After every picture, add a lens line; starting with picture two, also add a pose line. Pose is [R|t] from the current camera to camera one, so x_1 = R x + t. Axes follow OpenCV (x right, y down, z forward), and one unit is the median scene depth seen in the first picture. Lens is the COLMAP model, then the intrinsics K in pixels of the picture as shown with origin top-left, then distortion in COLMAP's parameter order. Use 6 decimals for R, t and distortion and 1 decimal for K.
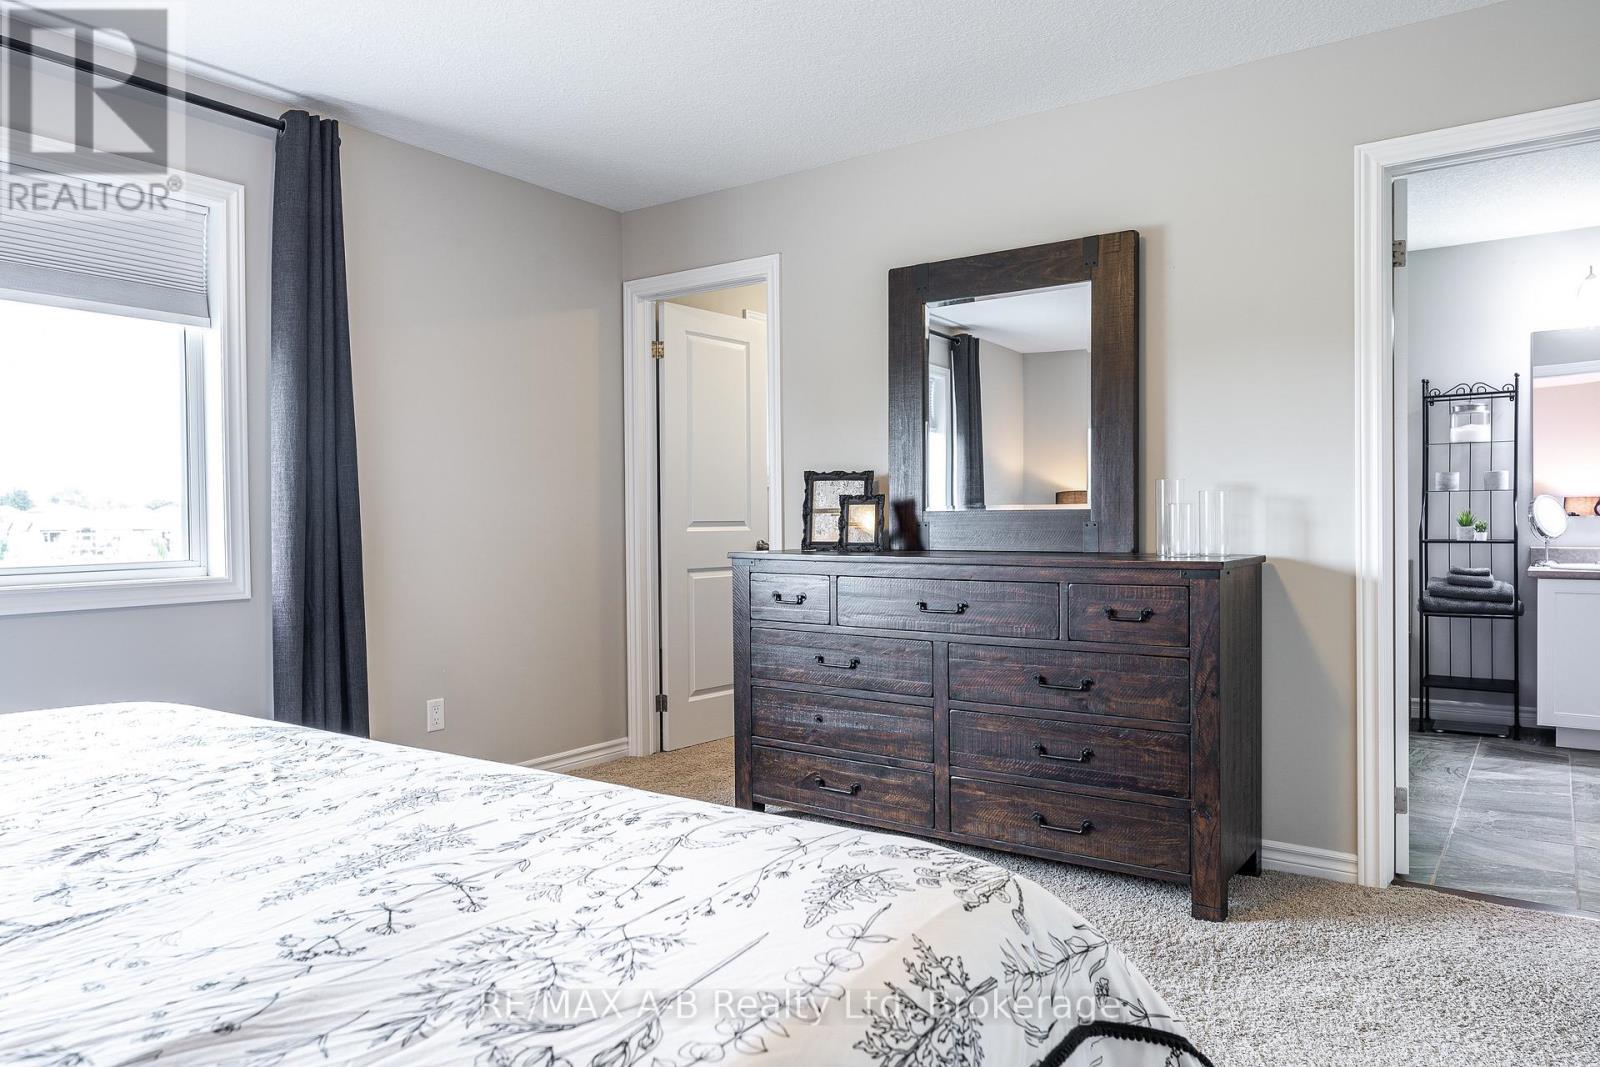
lens RADIAL K [[1064.8, 0, 802.3], [0, 1064.8, 533.0], [0, 0, 1]] dist [-0.001497, -0.003015]
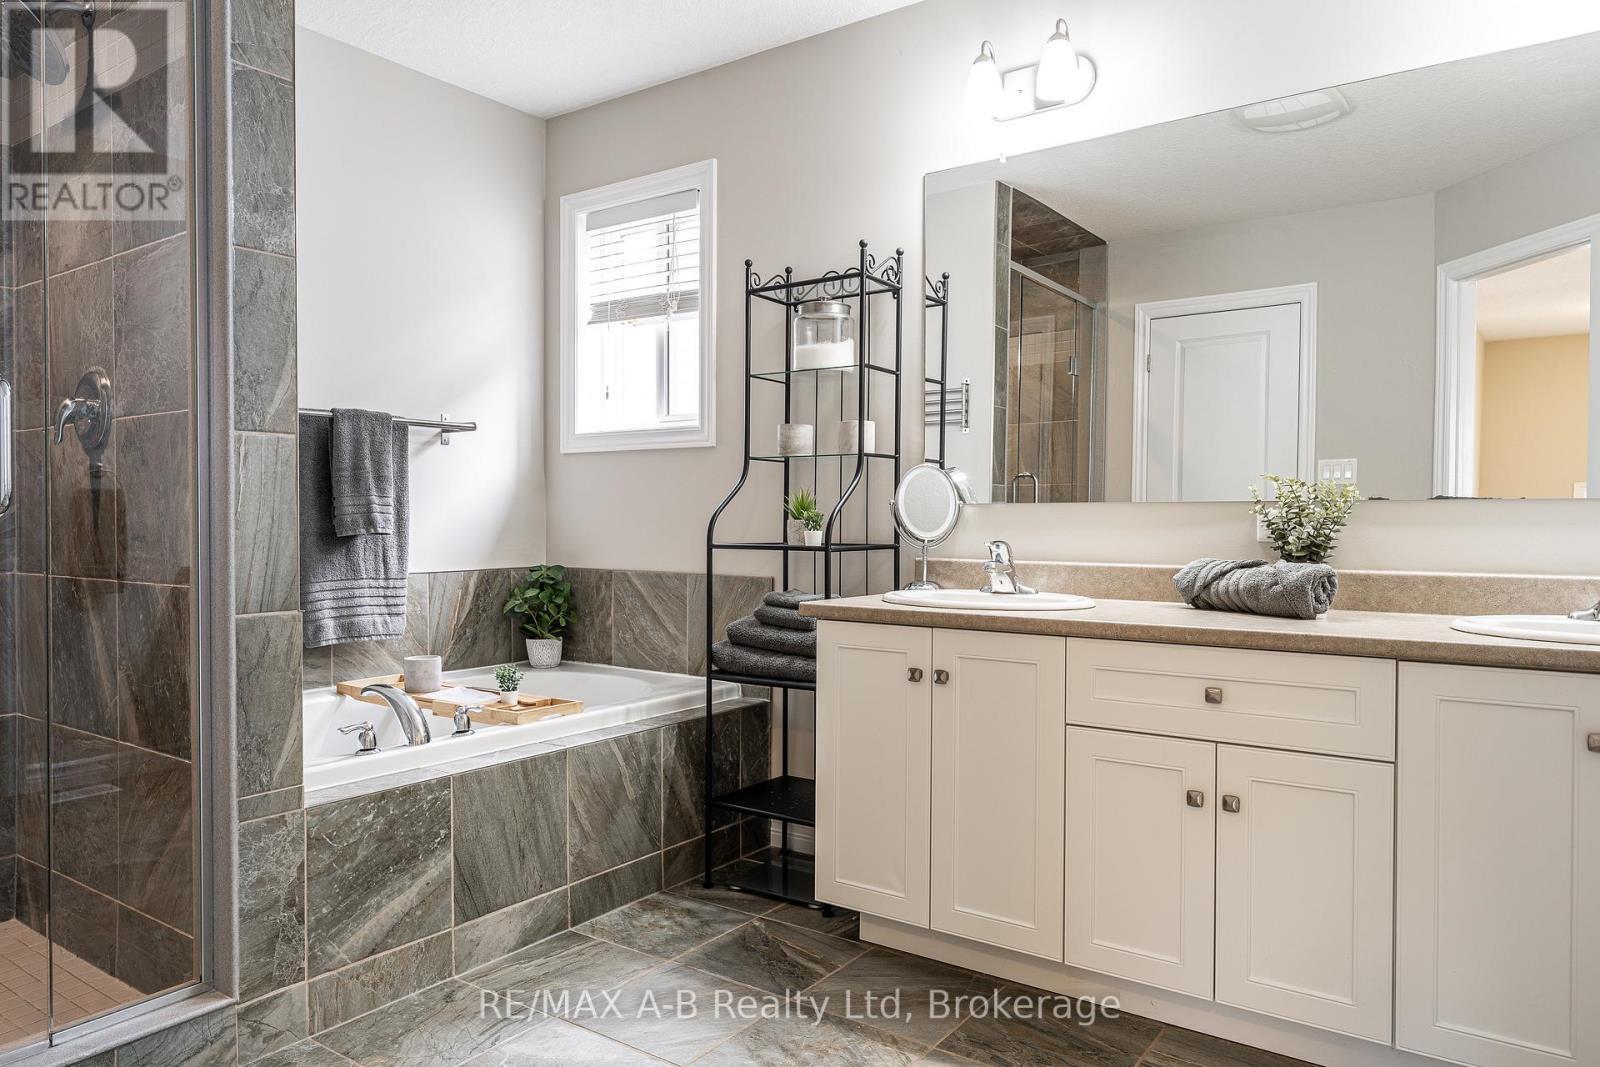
lens RADIAL K [[1064.8, 0, 795.0], [0, 1064.8, 527.7], [0, 0, 1]] dist [-0.001497, -0.003015]
pose [[0.999989, 0.001470, -0.004484, 0.627691], [-0.001491, 0.999988, -0.004561, 0.000372], [0.004477, 0.004567, 0.999980, 0.441487]]
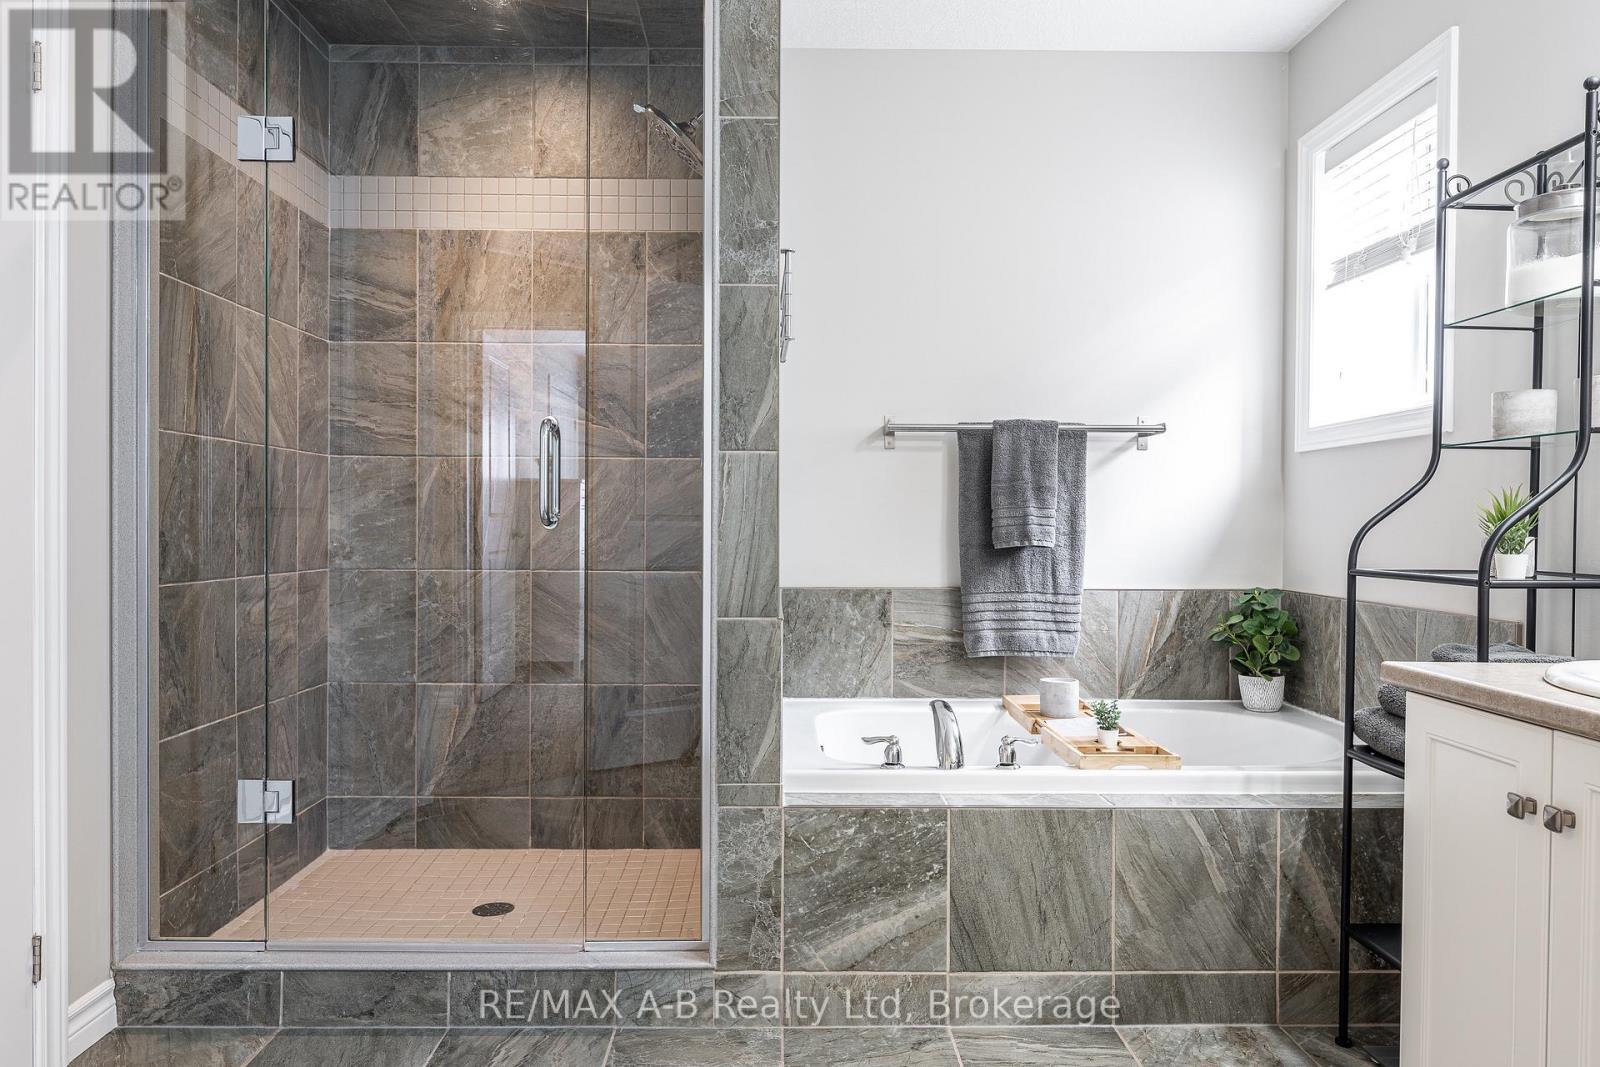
lens RADIAL K [[1064.8, 0, 798.8], [0, 1064.8, 530.3], [0, 0, 1]] dist [-0.001497, -0.003015]
pose [[0.593627, 0.008014, -0.804700, 0.773897], [-0.017193, 0.999848, -0.002726, -0.003512], [0.804557, 0.015453, 0.593675, 0.586760]]
